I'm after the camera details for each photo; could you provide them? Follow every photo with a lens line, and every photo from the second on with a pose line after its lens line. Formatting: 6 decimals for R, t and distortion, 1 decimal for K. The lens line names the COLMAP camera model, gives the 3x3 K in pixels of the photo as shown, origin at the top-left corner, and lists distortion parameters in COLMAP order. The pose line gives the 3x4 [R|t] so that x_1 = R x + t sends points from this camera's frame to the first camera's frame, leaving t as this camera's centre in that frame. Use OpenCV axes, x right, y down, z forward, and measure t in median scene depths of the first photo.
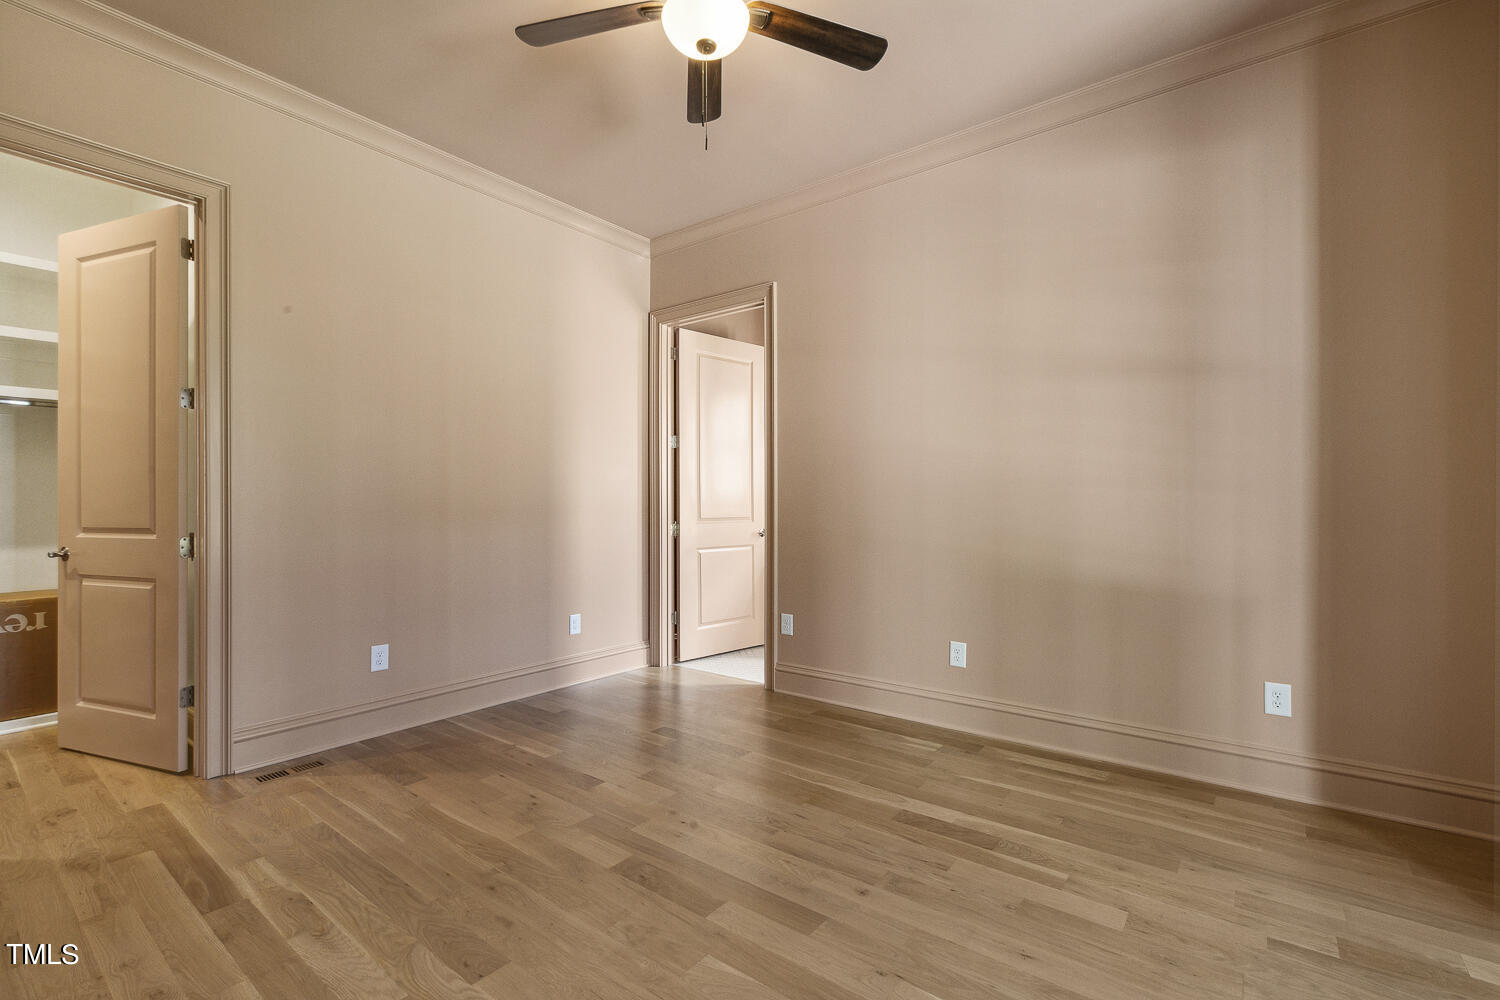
lens RADIAL K [[681.1, 0, 753.5], [0, 681.1, 500.5], [0, 0, 1]] dist [0.003471, -0.000049]
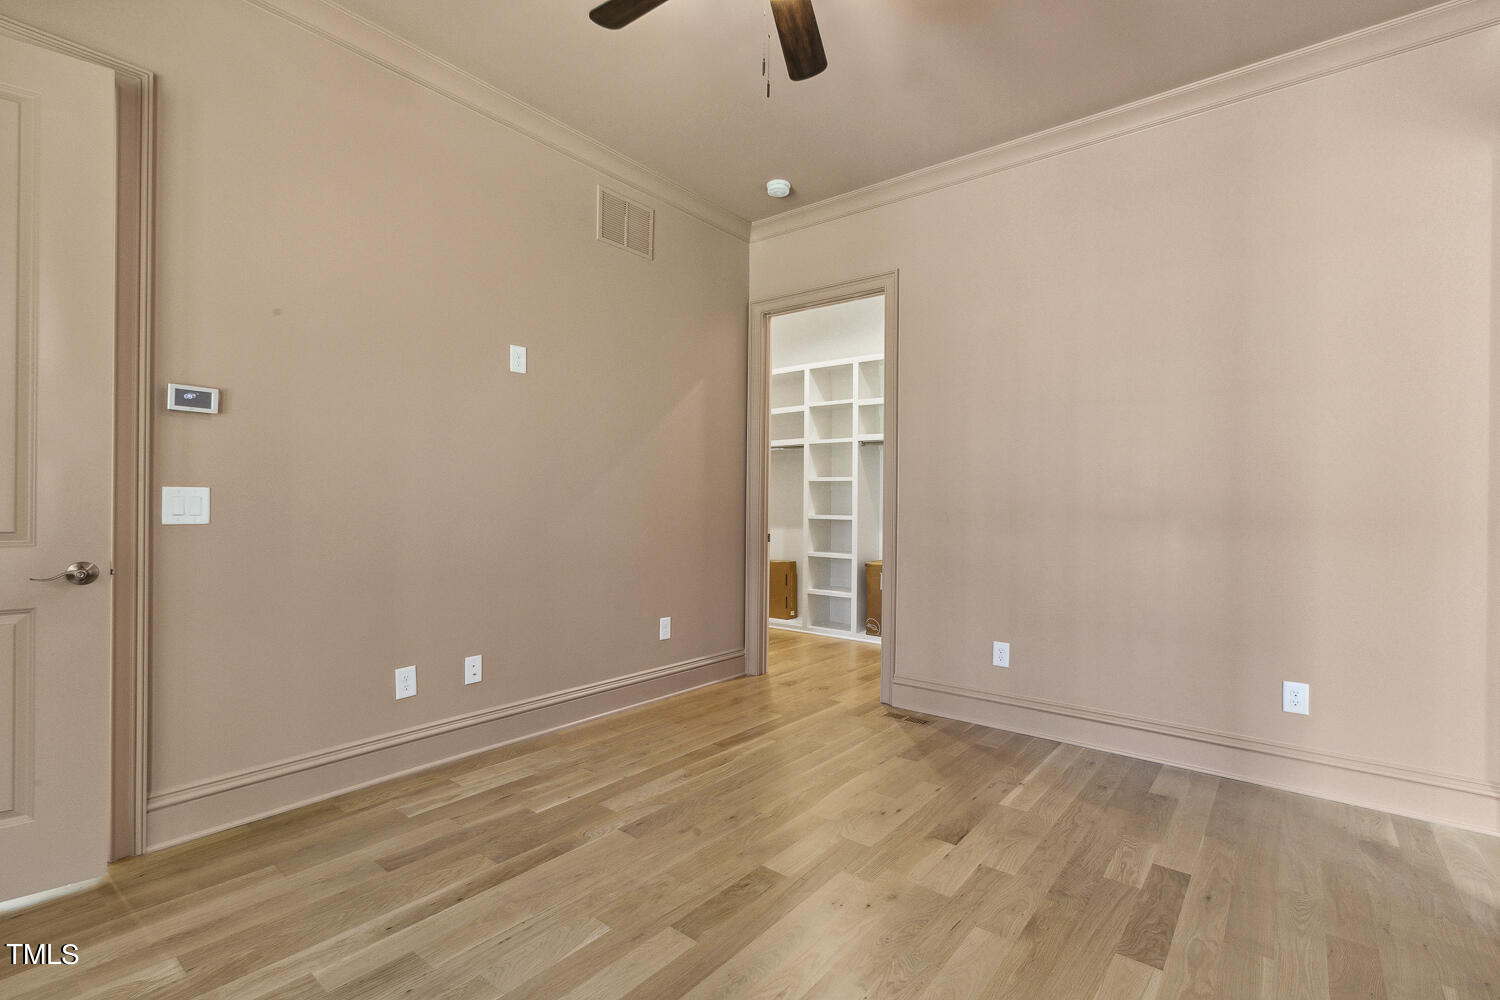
lens RADIAL K [[681.1, 0, 753.9], [0, 681.1, 502.2], [0, 0, 1]] dist [0.003471, -0.000049]
pose [[-0.027921, -0.001382, -0.999609, 0.593192], [-0.003408, 0.999993, -0.001287, -0.004869], [0.999604, 0.003371, -0.027926, 0.737189]]
